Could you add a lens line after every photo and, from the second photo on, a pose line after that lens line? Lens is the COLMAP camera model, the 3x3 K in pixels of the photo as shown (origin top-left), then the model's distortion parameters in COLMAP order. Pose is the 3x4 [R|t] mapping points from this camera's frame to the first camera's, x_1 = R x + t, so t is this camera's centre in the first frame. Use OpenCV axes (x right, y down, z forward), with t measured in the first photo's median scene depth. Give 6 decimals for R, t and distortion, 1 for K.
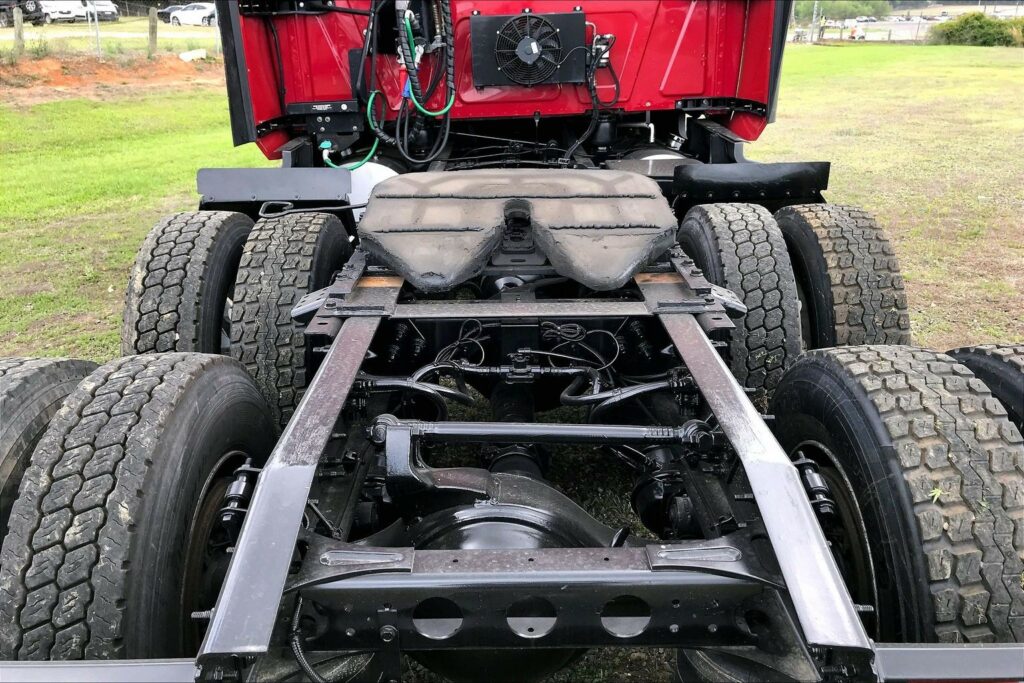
lens RADIAL K [[843.2, 0, 512.1], [0, 843.2, 331.1], [0, 0, 1]] dist [0.041283, -0.053247]
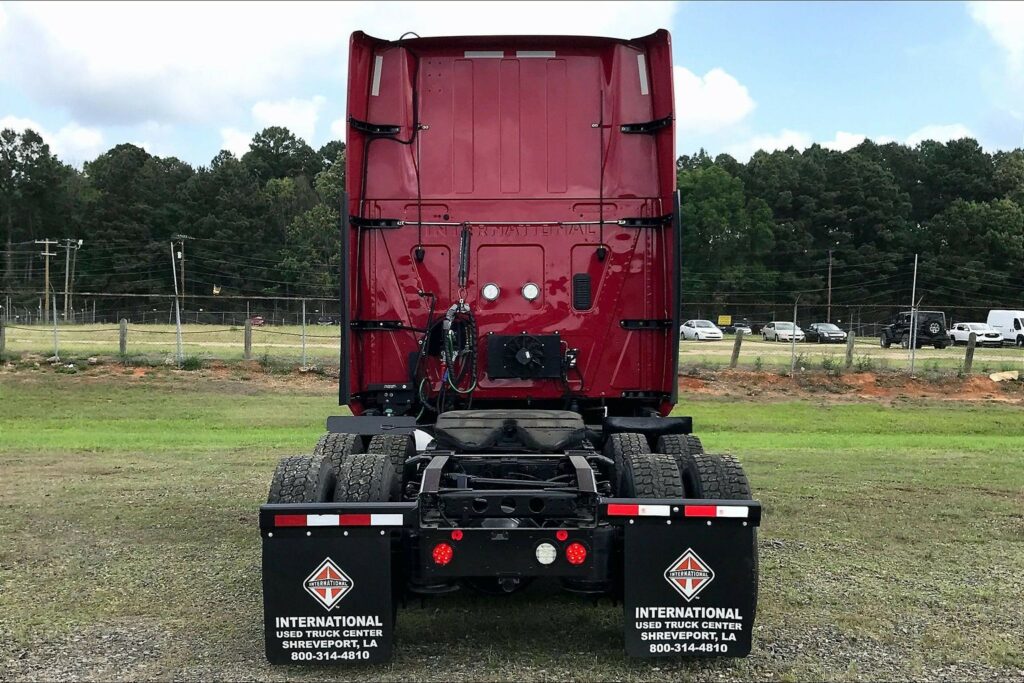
lens RADIAL K [[843.2, 0, 516.6], [0, 843.2, 350.4], [0, 0, 1]] dist [0.041283, -0.053247]
pose [[0.999430, 0.033480, -0.004258, 0.024114], [-0.032984, 0.942260, -0.333255, 0.369783], [-0.007145, 0.333206, 0.942827, -0.984463]]
